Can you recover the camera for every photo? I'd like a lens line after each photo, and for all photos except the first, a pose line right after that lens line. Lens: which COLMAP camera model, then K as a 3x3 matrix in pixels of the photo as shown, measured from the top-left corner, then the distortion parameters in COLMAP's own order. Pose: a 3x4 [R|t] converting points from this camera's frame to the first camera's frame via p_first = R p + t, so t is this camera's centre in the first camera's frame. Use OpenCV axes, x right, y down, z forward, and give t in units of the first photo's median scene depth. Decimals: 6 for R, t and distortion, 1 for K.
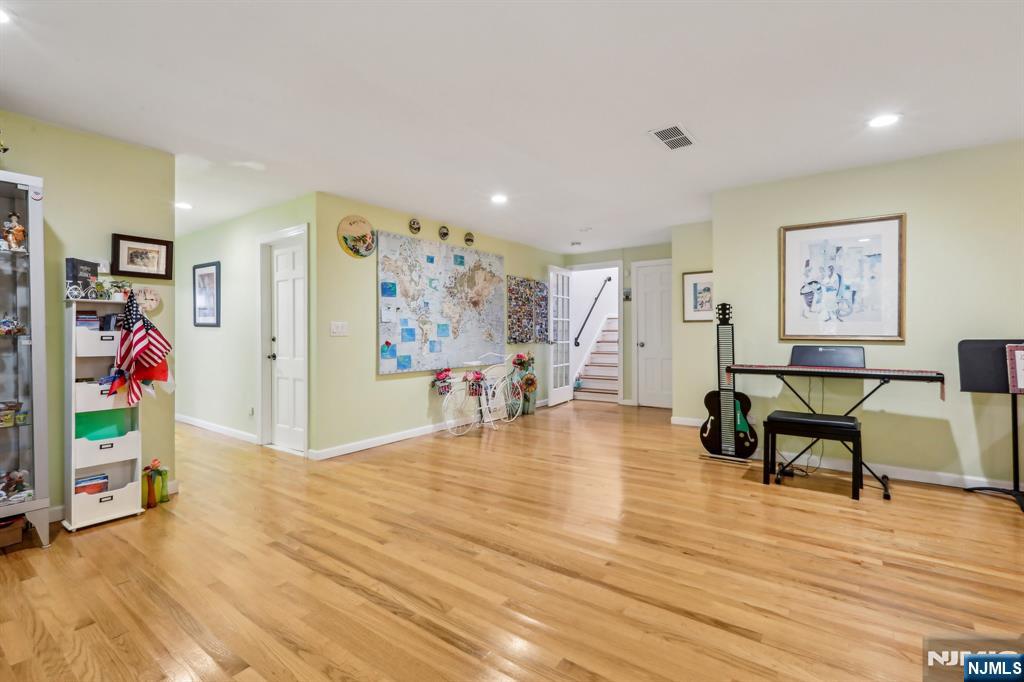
lens RADIAL K [[467.7, 0, 513.8], [0, 467.7, 334.5], [0, 0, 1]] dist [-0.001859, 0.002200]
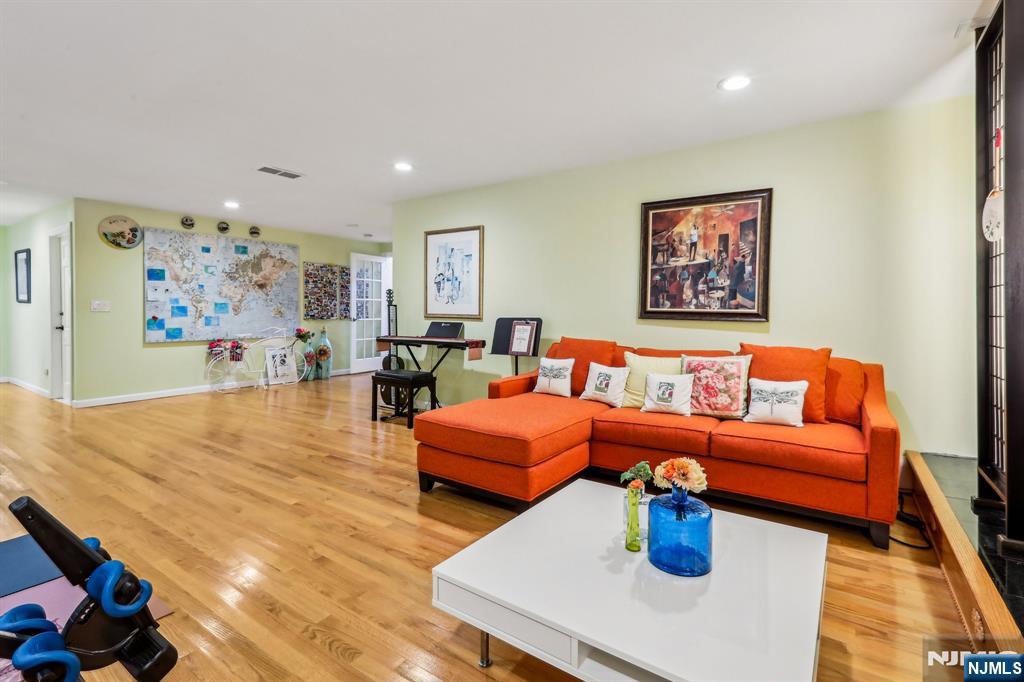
lens RADIAL K [[467.7, 0, 484.6], [0, 467.7, 324.0], [0, 0, 1]] dist [-0.001859, 0.002200]
pose [[0.999580, 0.008320, 0.027749, 0.537231], [-0.008942, 0.999710, 0.022375, -0.000688], [-0.027554, -0.022614, 0.999364, -0.252273]]
